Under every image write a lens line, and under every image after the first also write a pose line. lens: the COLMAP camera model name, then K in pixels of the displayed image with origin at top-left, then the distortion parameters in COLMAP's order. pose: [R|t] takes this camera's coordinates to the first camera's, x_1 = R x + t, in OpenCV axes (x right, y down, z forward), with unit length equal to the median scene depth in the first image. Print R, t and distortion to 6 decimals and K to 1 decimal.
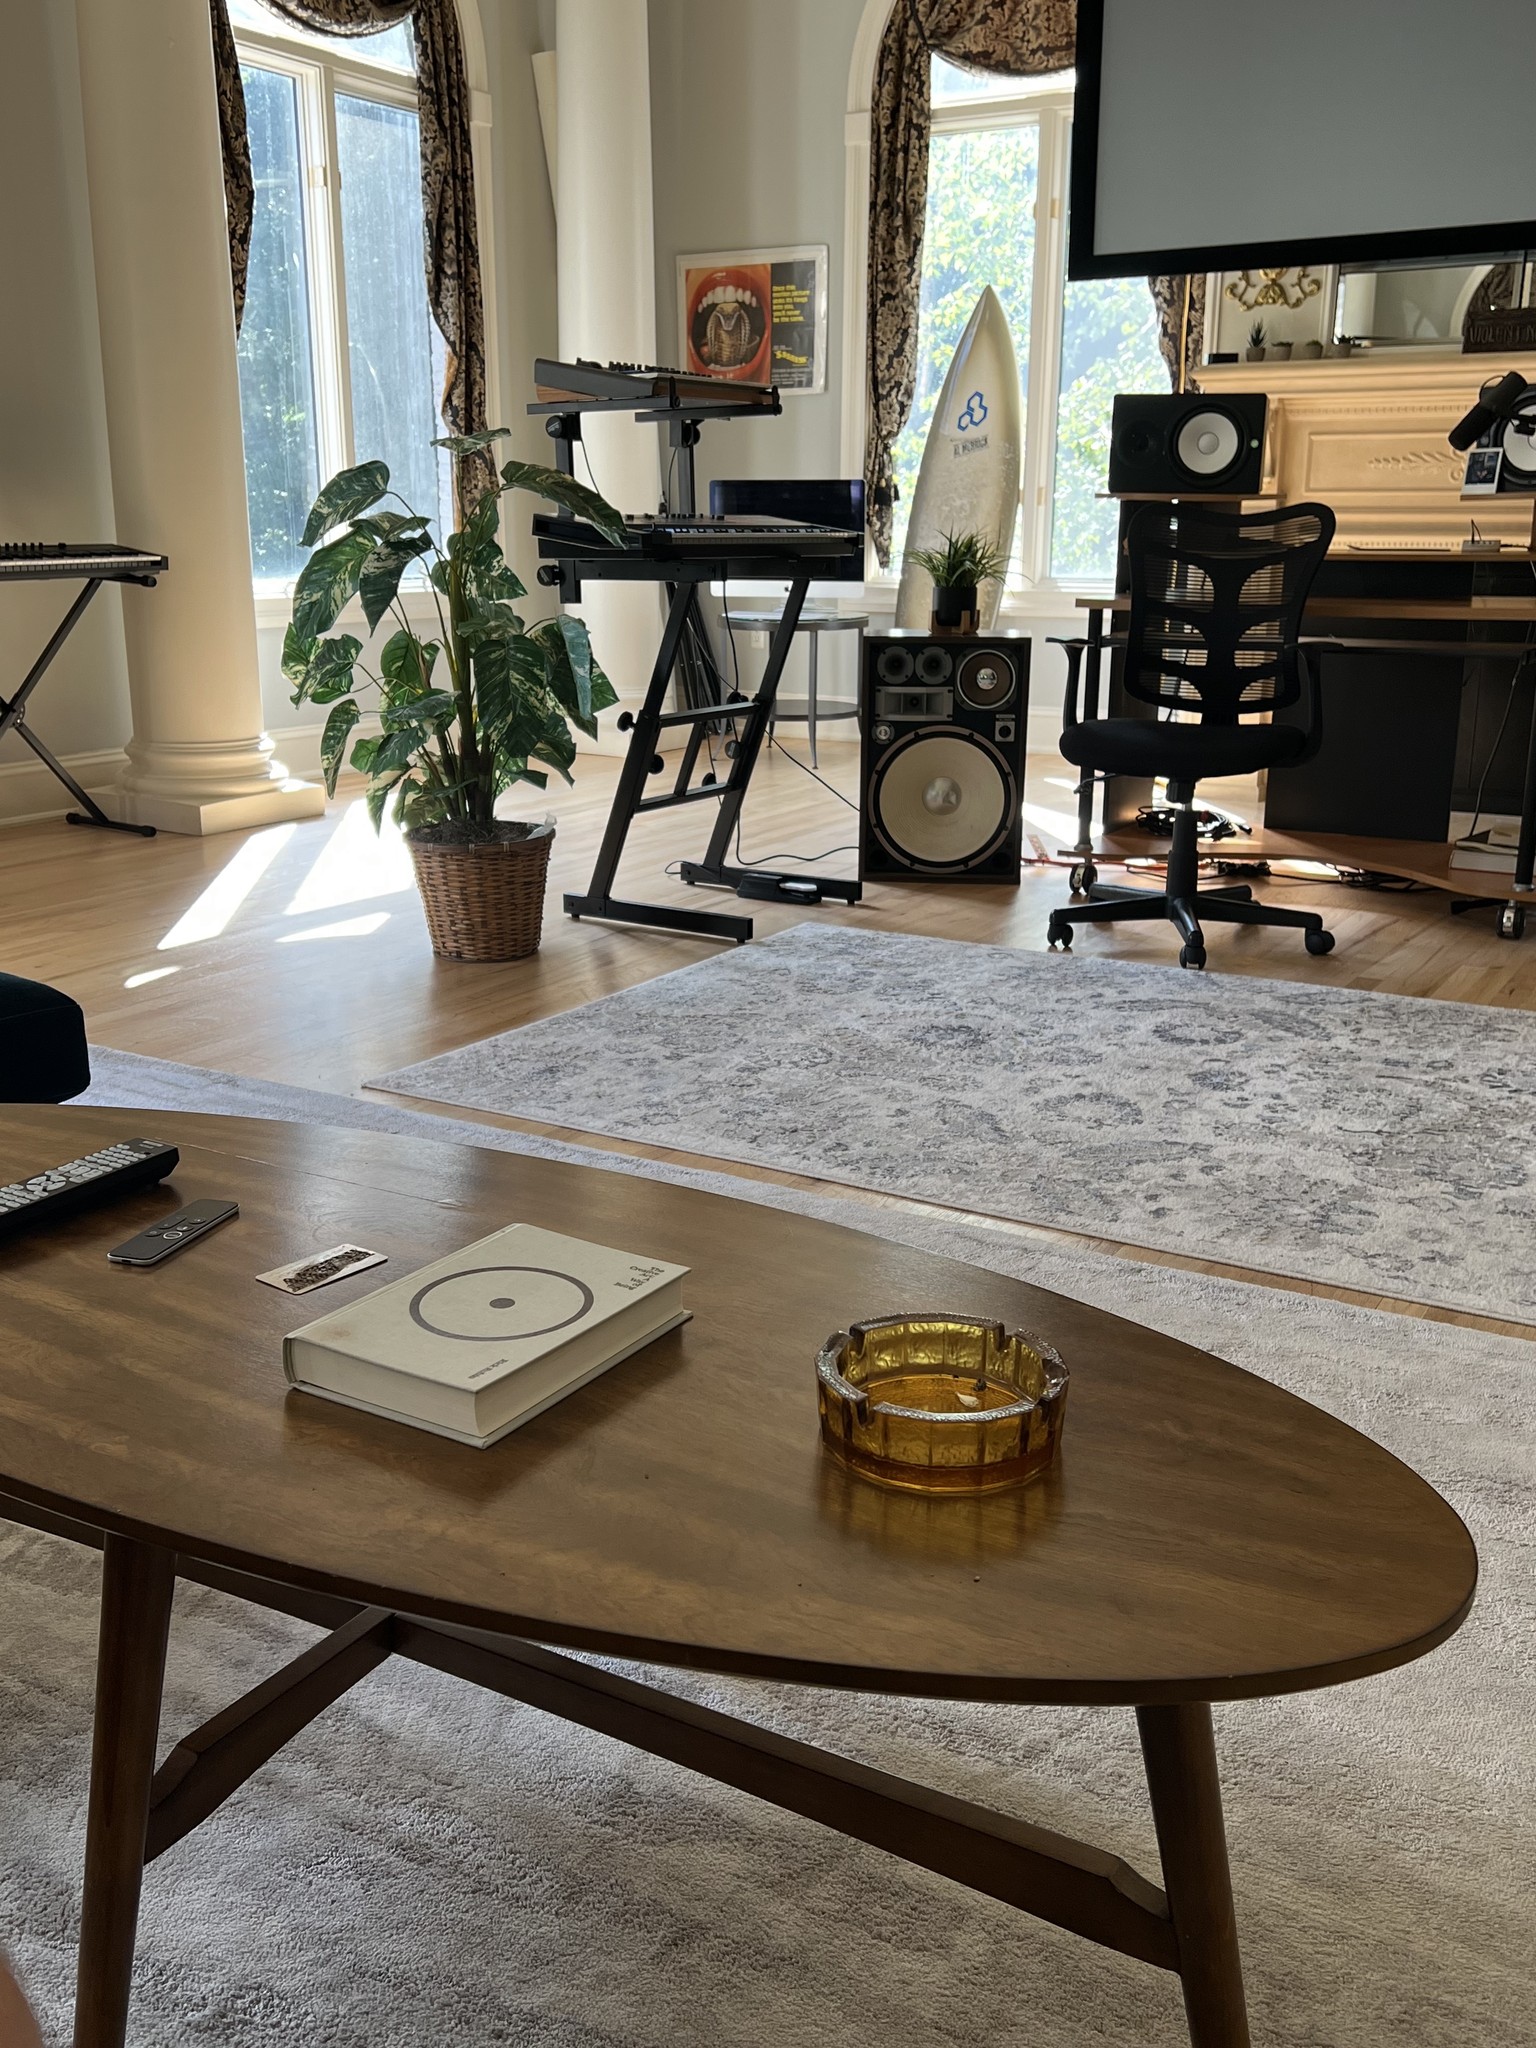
lens RADIAL K [[1868.9, 0, 768.4], [0, 1868.9, 1023.3], [0, 0, 1]] dist [-0.000355, 0.000000]
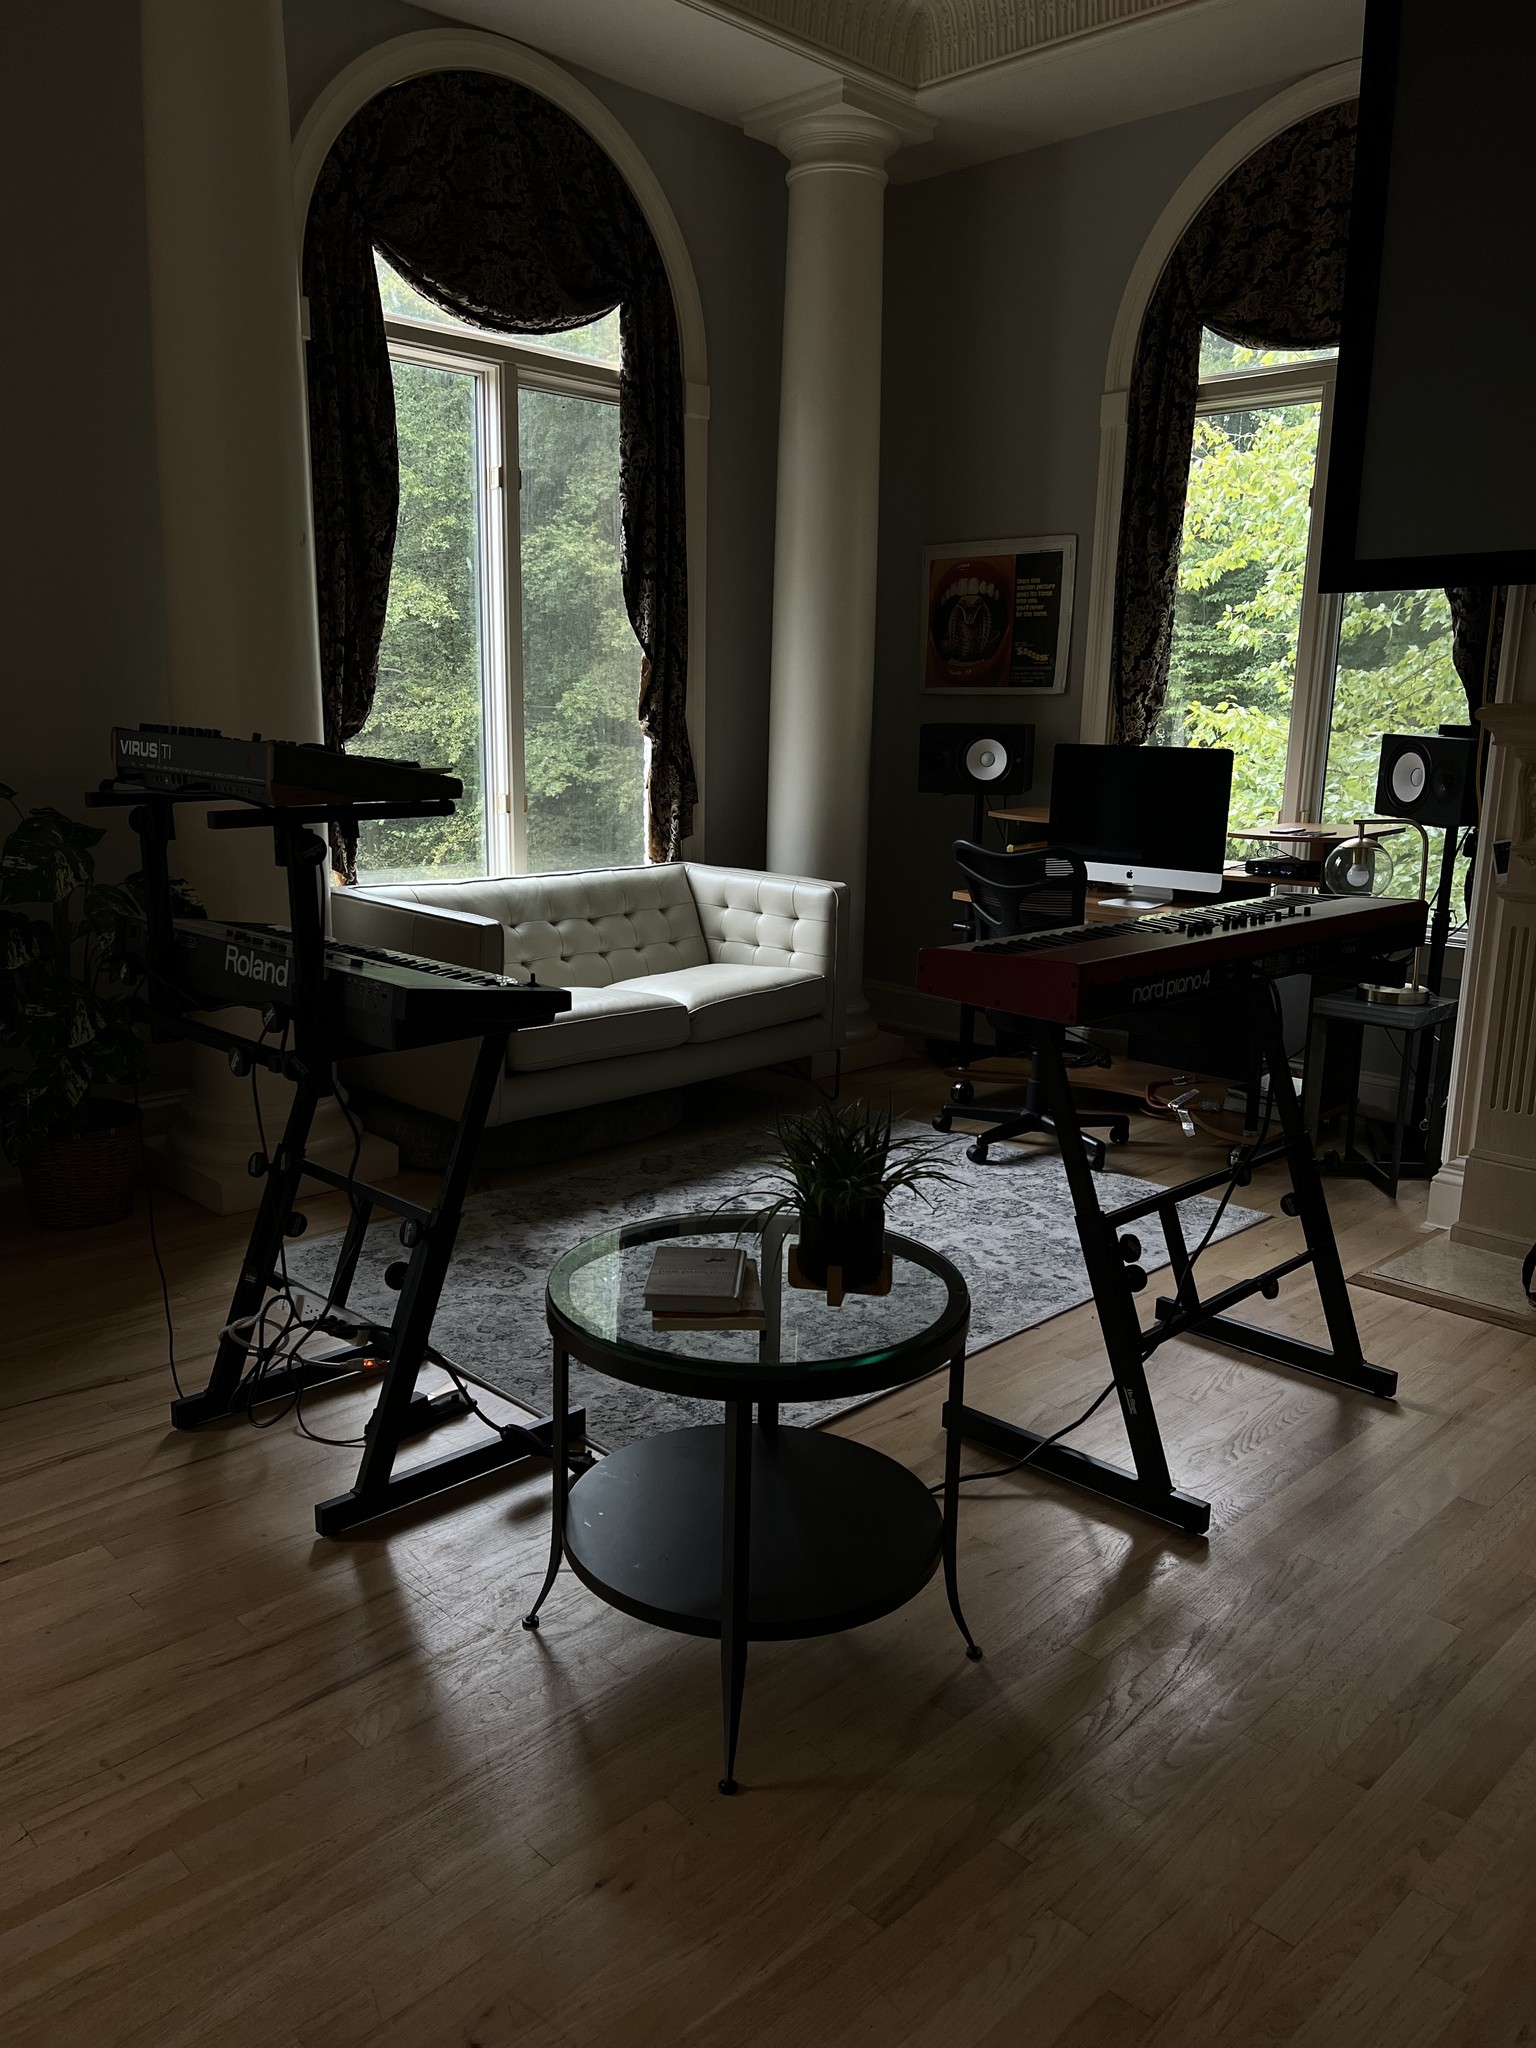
lens RADIAL K [[1542.9, 0, 768.8], [0, 1542.9, 1031.8], [0, 0, 1]] dist [0.003419, -0.002923]
pose [[0.969614, 0.066777, -0.235349, 0.083031], [-0.081141, 0.995352, -0.051874, -0.131662], [0.230791, 0.069394, 0.970526, 0.267160]]
